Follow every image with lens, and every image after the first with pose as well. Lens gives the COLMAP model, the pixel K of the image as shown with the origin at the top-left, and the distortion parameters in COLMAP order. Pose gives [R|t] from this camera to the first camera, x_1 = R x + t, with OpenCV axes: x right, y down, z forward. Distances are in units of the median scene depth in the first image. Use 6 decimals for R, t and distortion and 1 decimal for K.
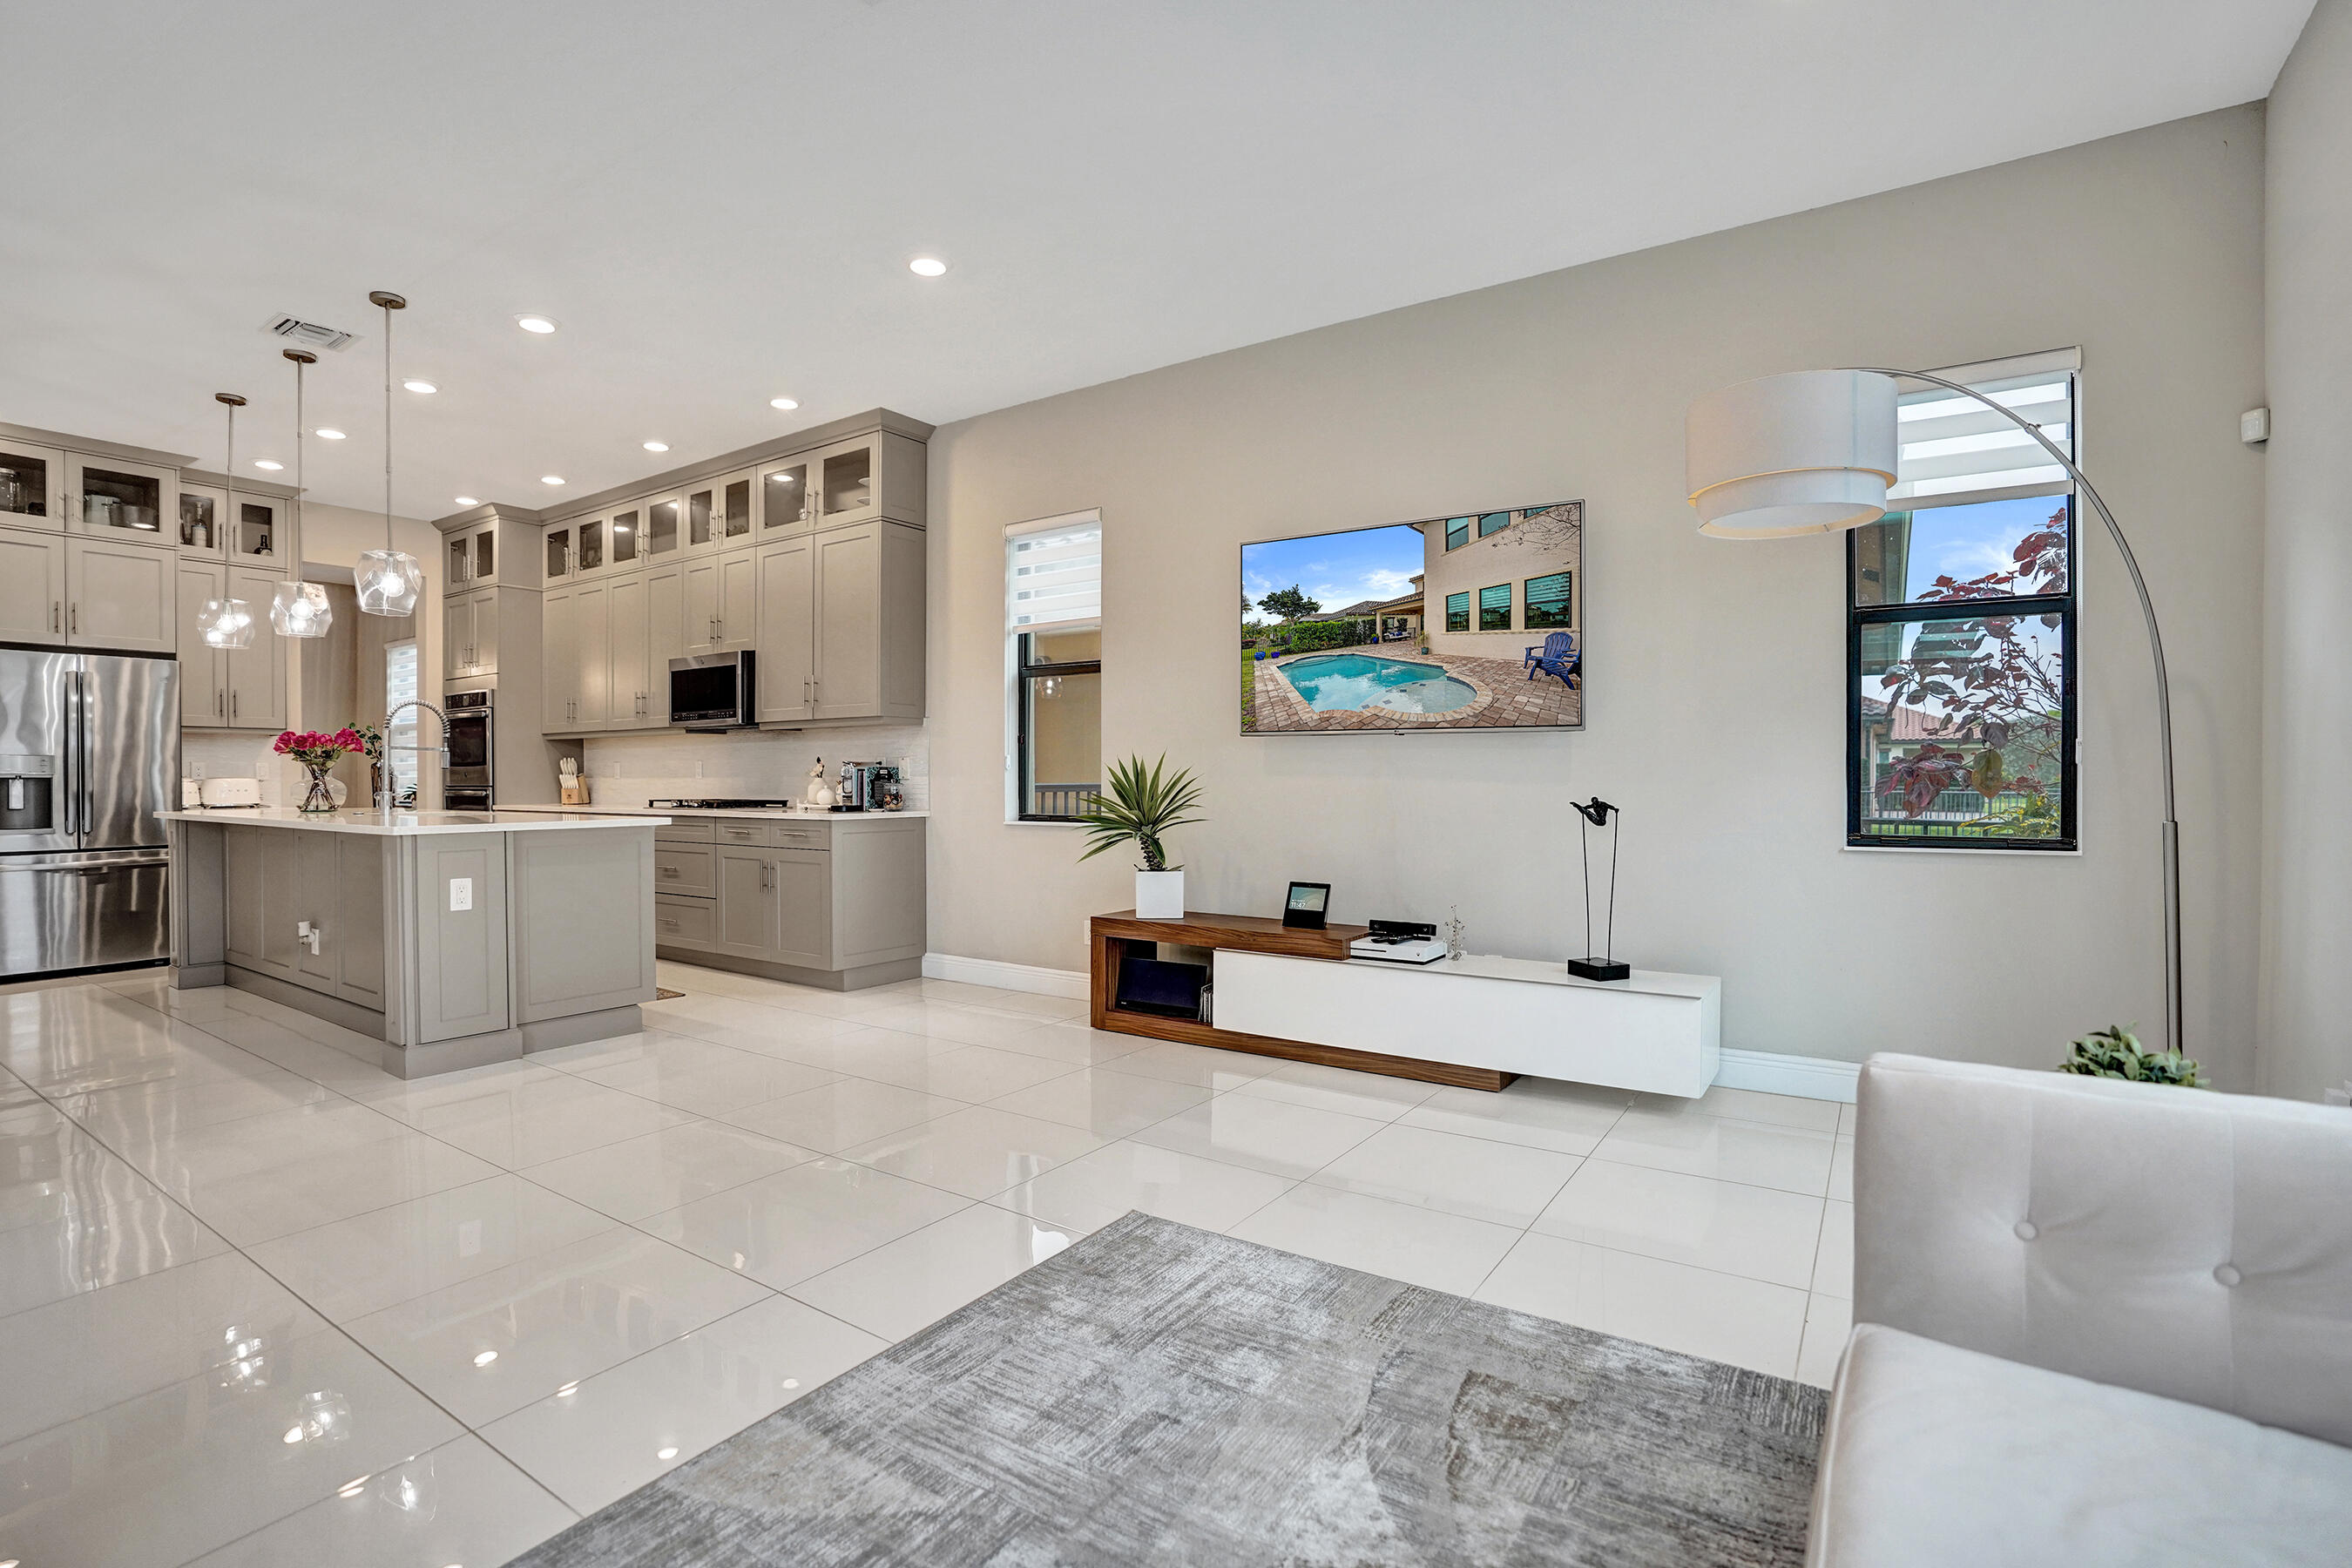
lens RADIAL K [[1105.2, 0, 1169.4], [0, 1105.2, 721.4], [0, 0, 1]] dist [-0.017498, -0.000048]
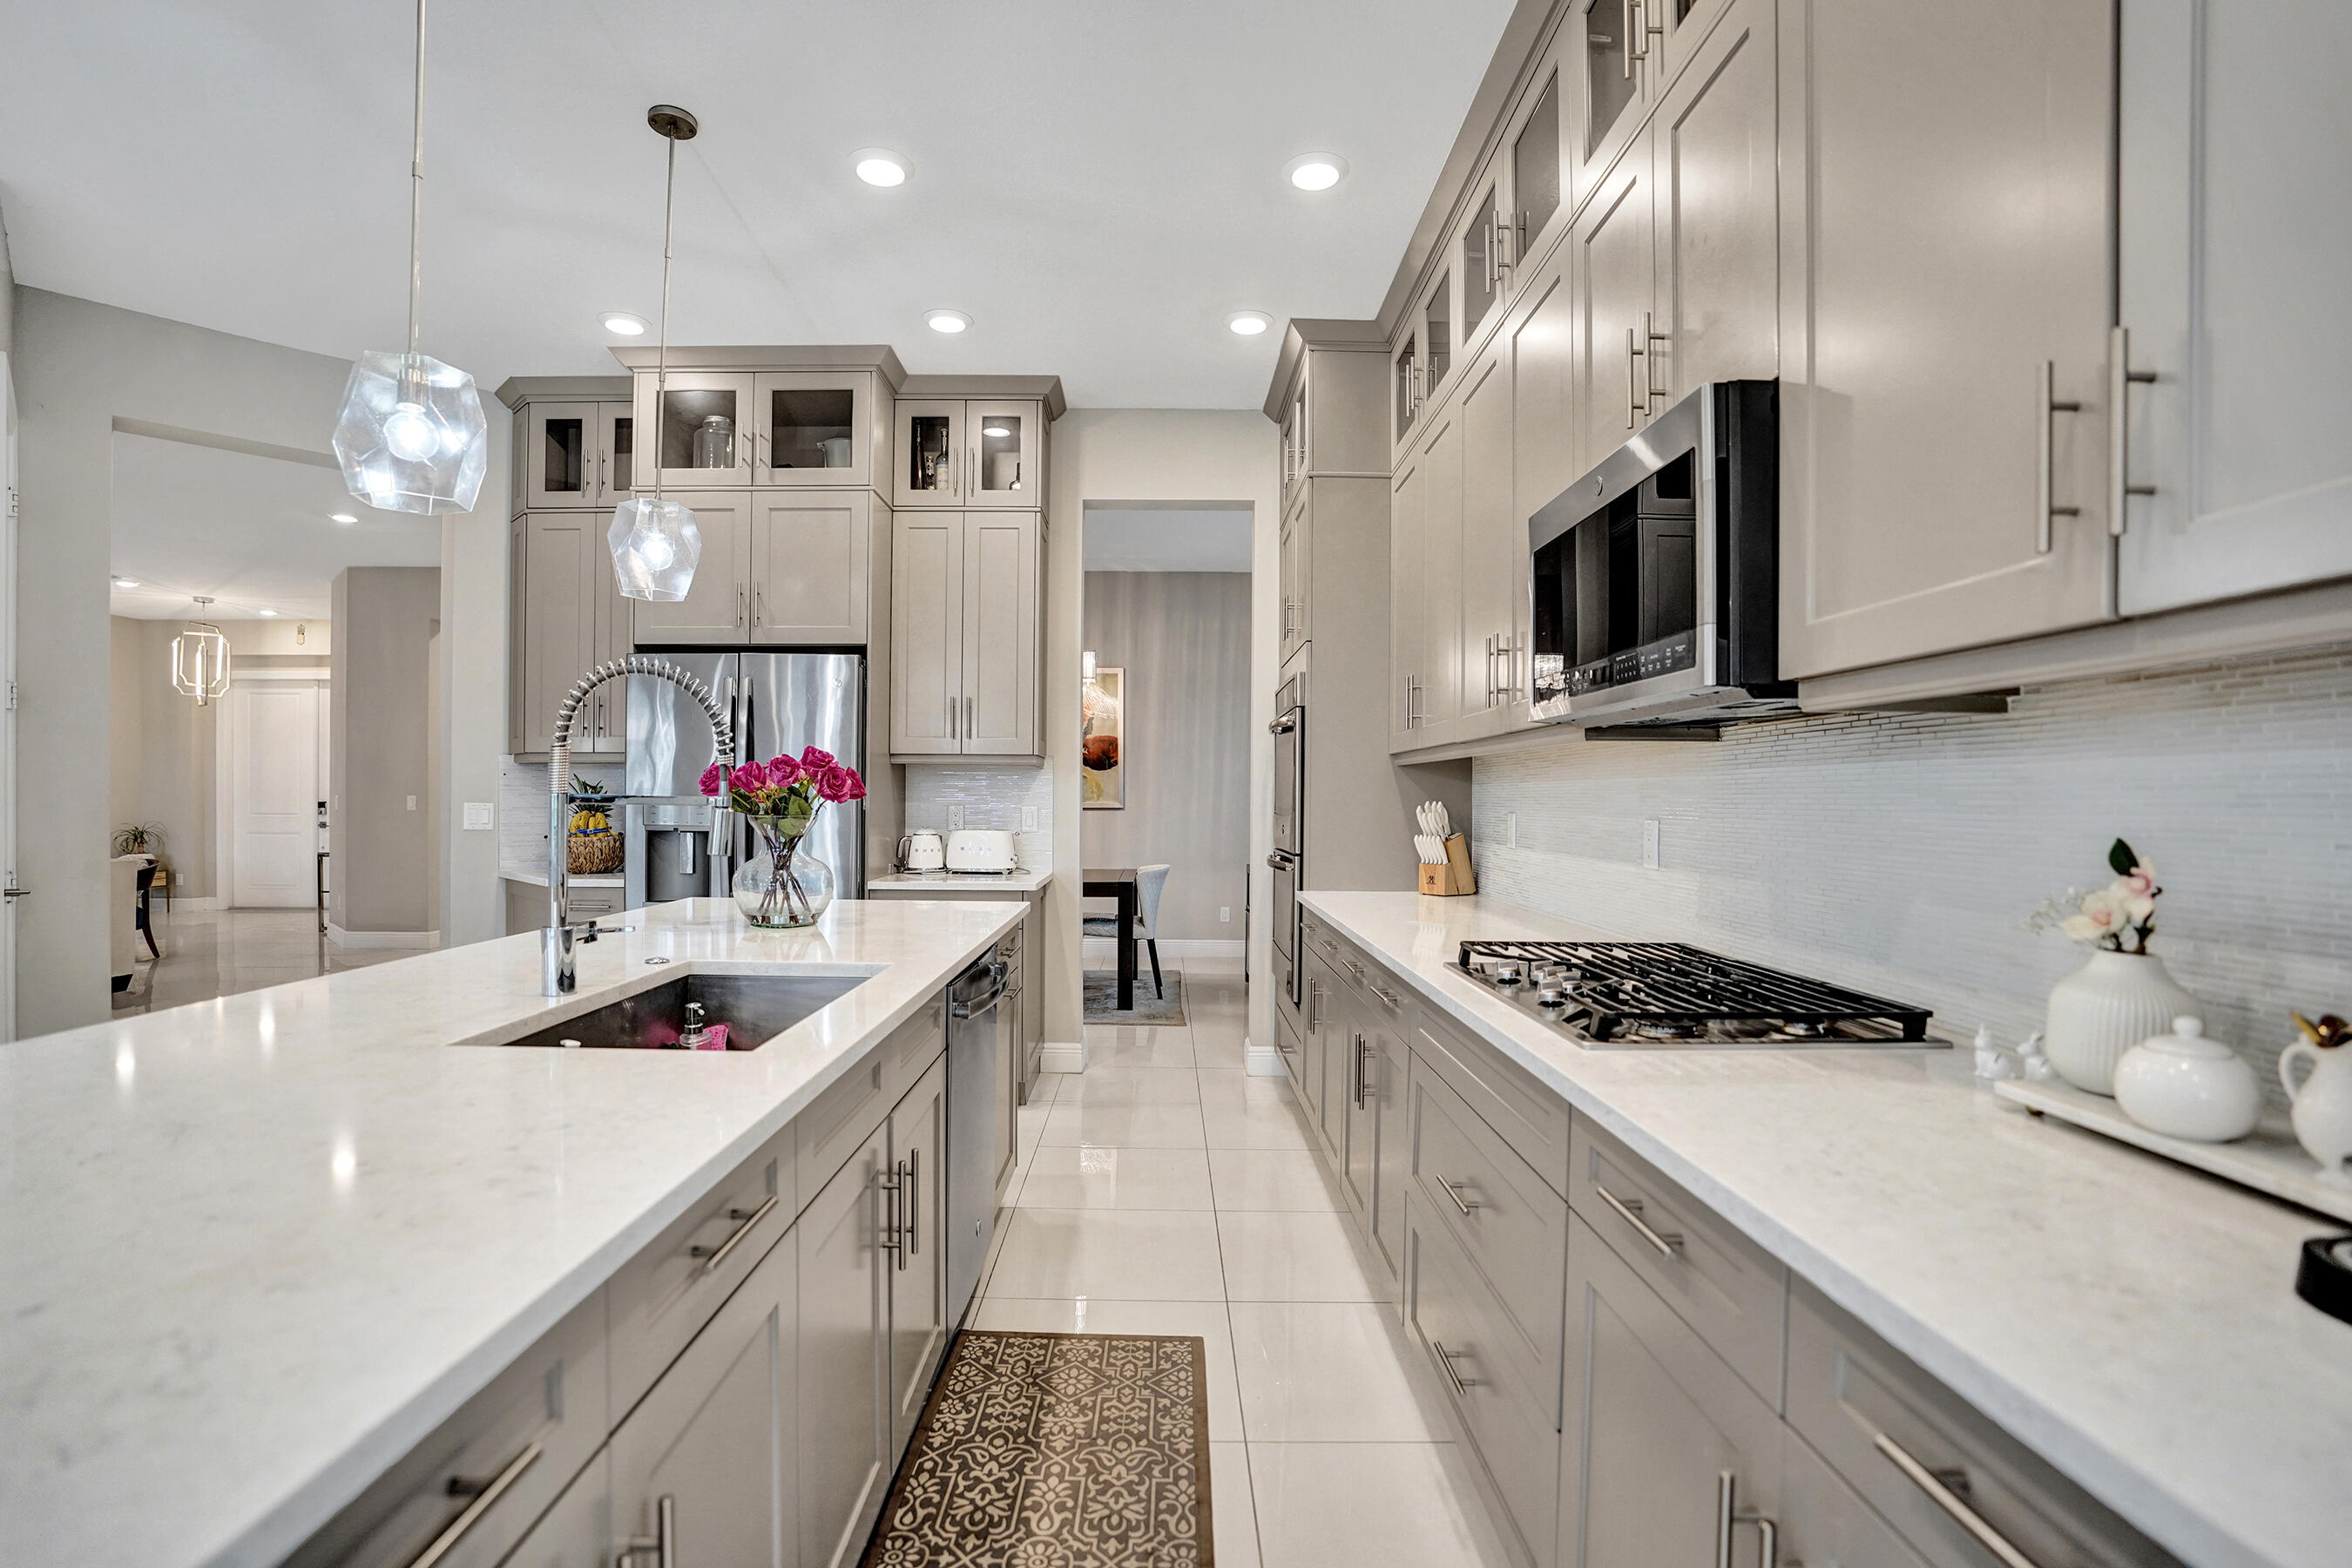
lens RADIAL K [[1069.3, 0, 1176.0], [0, 1069.3, 784.0], [0, 0, 1]] dist [-0.053394, 0.000007]
pose [[0.568529, 0.002630, -0.822659, -0.260673], [0.029270, 0.999297, 0.023423, 0.012889], [0.822142, -0.037396, 0.568052, 0.751357]]
